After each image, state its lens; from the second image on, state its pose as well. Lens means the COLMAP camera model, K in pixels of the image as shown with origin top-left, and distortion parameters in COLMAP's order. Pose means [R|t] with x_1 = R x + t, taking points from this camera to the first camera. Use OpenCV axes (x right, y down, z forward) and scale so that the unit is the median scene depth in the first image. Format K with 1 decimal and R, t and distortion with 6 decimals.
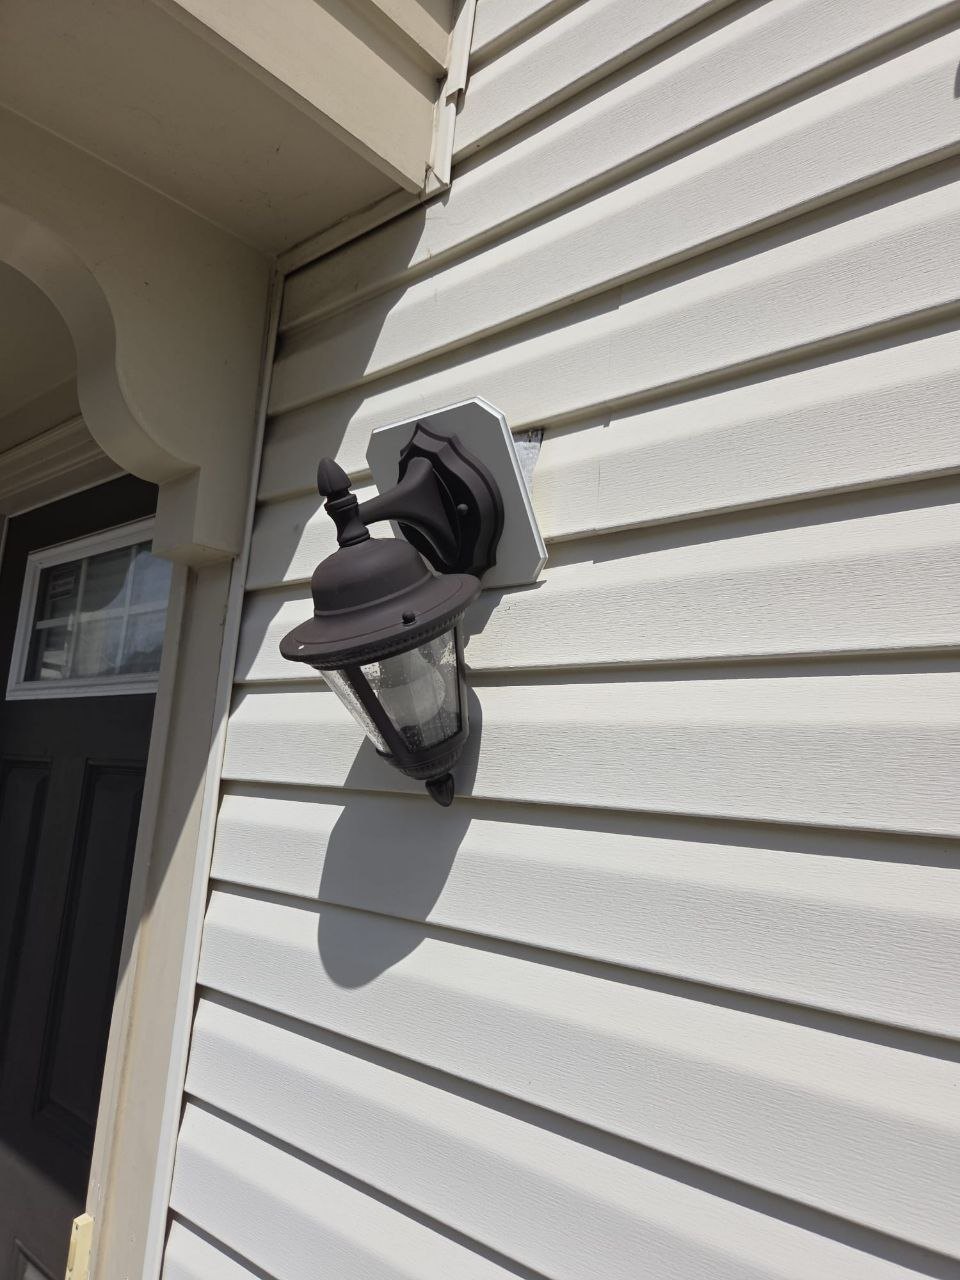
lens RADIAL K [[892.8, 0, 501.4], [0, 892.8, 641.6], [0, 0, 1]] dist [0.006900, 0.000973]
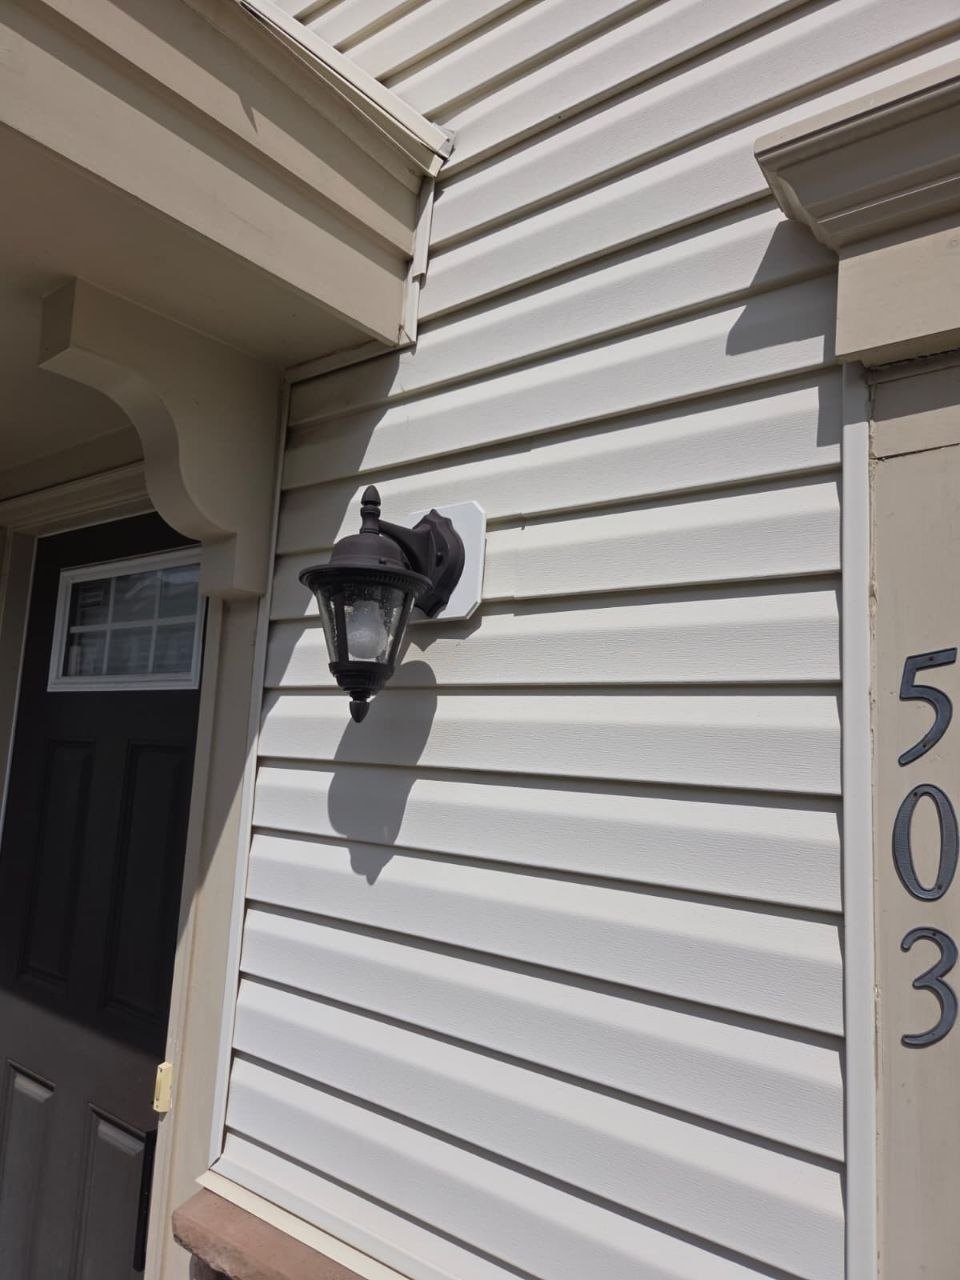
lens RADIAL K [[894.4, 0, 480.0], [0, 894.4, 640.0], [0, 0, 1]] dist [-0.002159, -0.004262]
pose [[0.999128, -0.011689, 0.040074, -0.016760], [0.010079, 0.999143, 0.040158, -0.080516], [-0.040509, -0.039719, 0.998389, -0.407183]]
